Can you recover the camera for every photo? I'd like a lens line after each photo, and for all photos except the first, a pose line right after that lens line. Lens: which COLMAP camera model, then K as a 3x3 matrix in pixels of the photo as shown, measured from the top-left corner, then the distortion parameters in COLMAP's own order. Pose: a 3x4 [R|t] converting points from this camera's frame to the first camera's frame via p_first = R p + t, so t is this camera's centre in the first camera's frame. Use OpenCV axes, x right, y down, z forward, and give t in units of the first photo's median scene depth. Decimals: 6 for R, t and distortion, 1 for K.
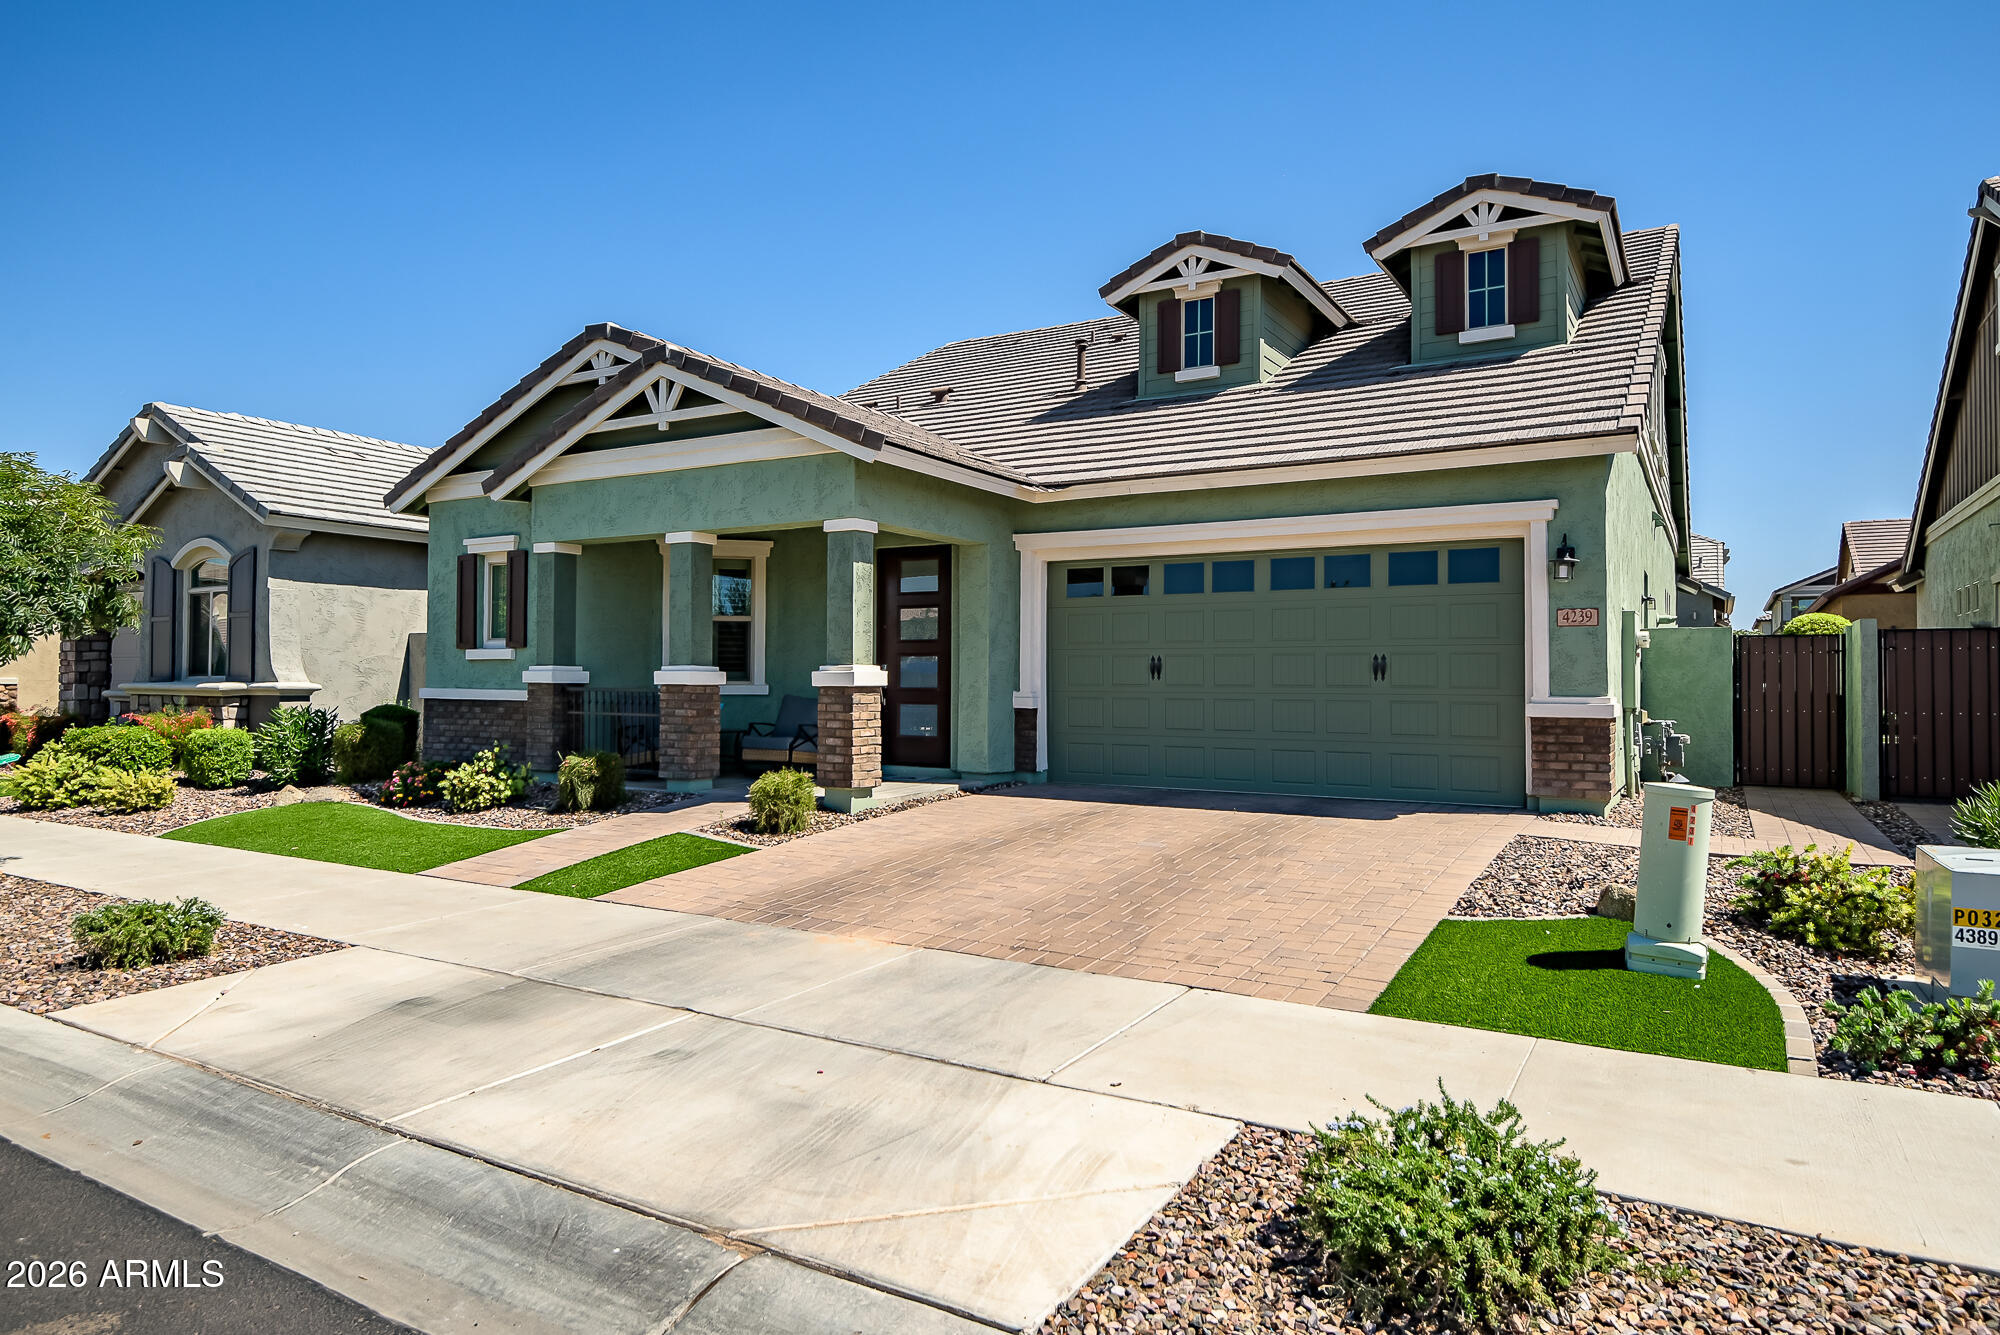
lens RADIAL K [[1187.6, 0, 1000.0], [0, 1187.6, 667.5], [0, 0, 1]] dist [-0.001438, -0.001372]
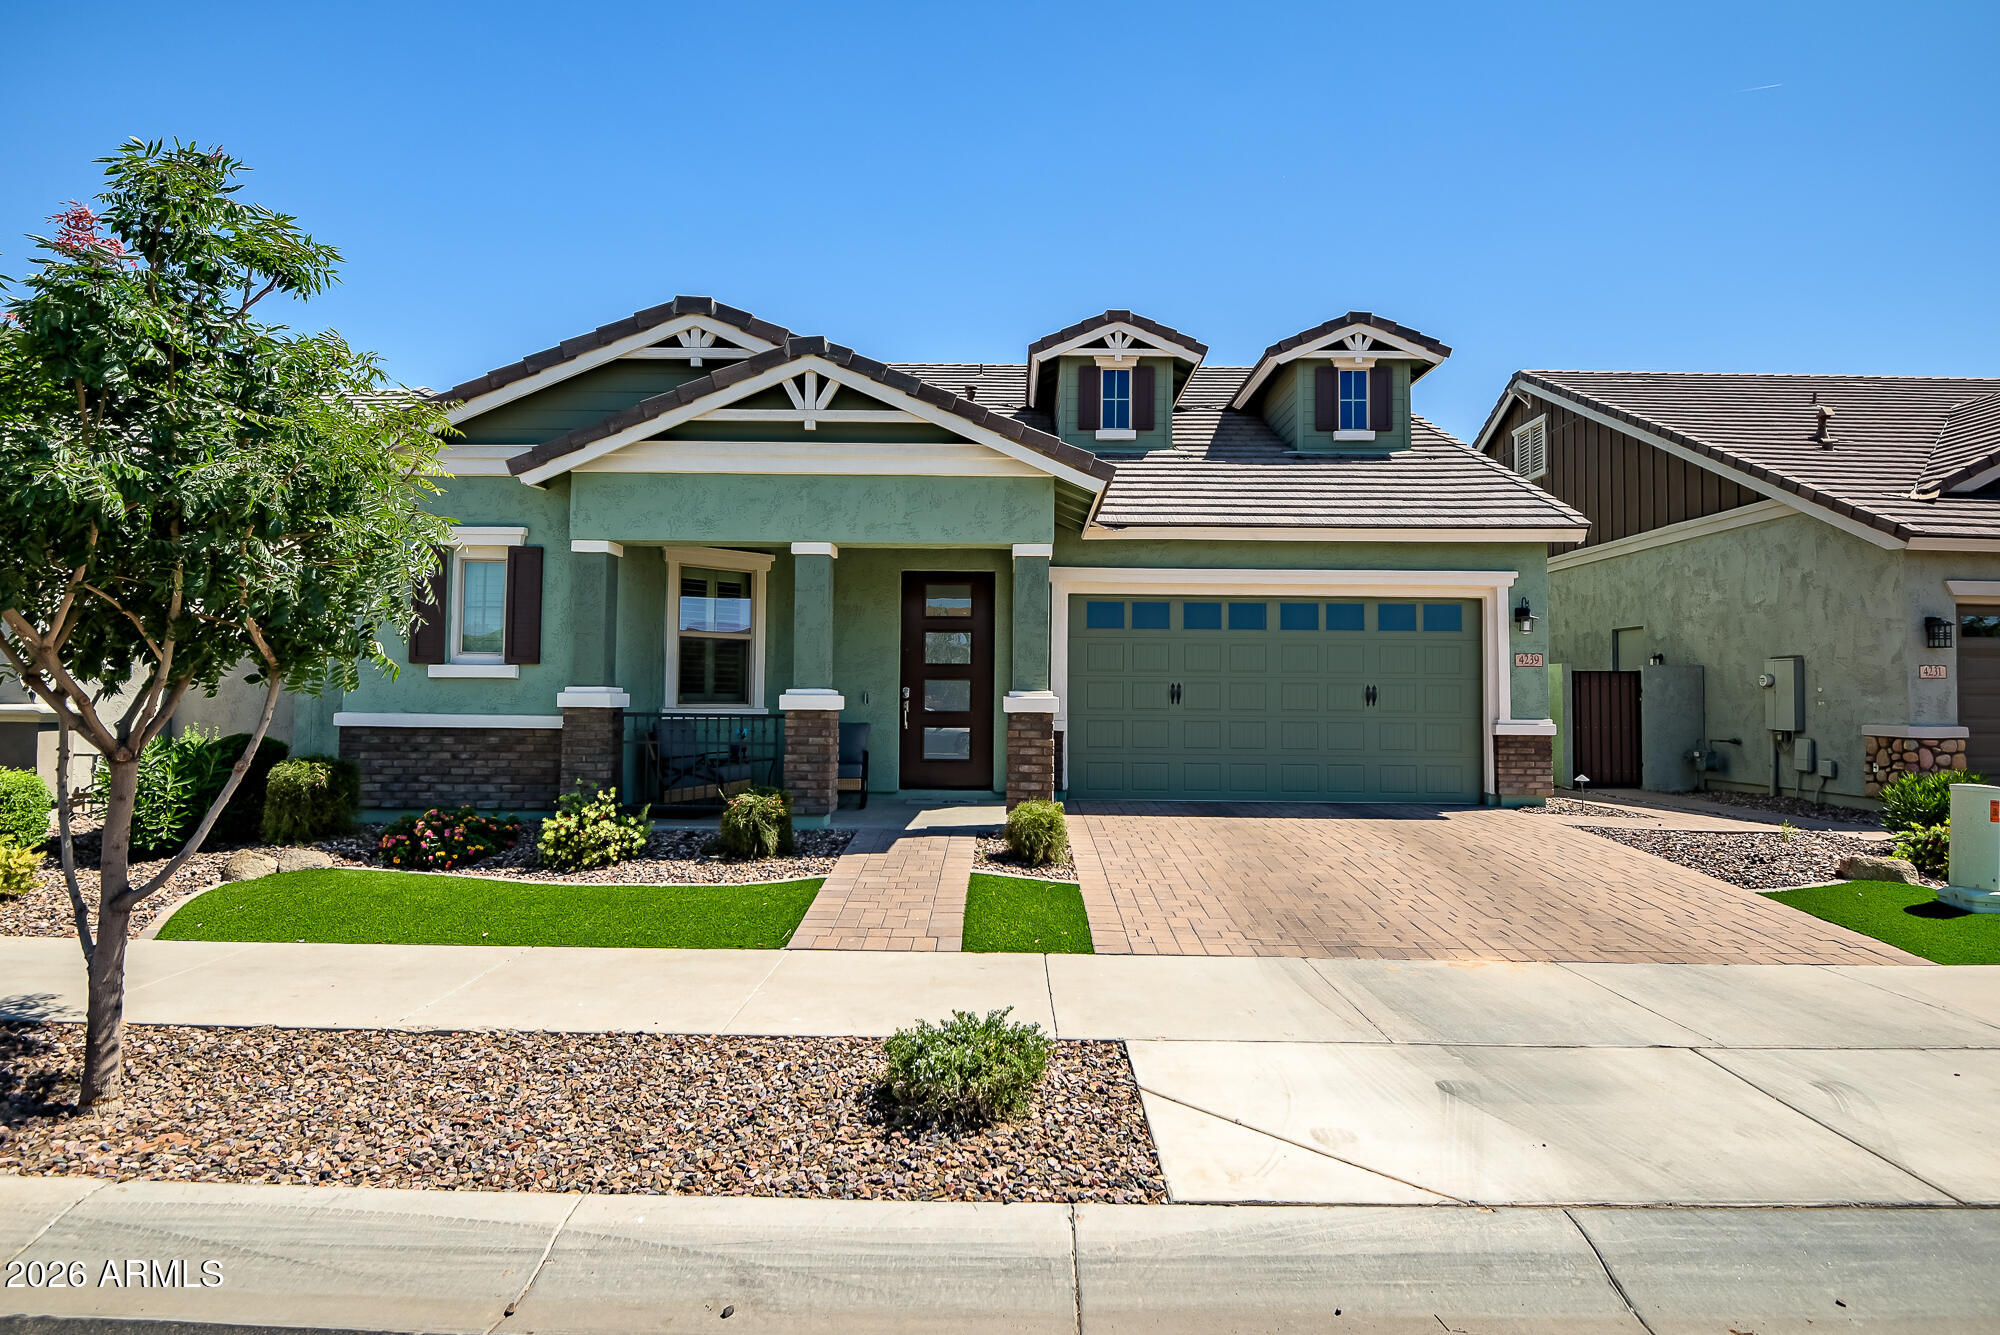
lens RADIAL K [[1056.7, 0, 1000.0], [0, 1056.7, 667.5], [0, 0, 1]] dist [-0.001195, -0.000681]
pose [[0.867706, 0.018616, 0.496728, -0.535119], [-0.010451, 0.999761, -0.019212, -0.004010], [-0.496967, 0.011479, 0.867693, 0.221897]]
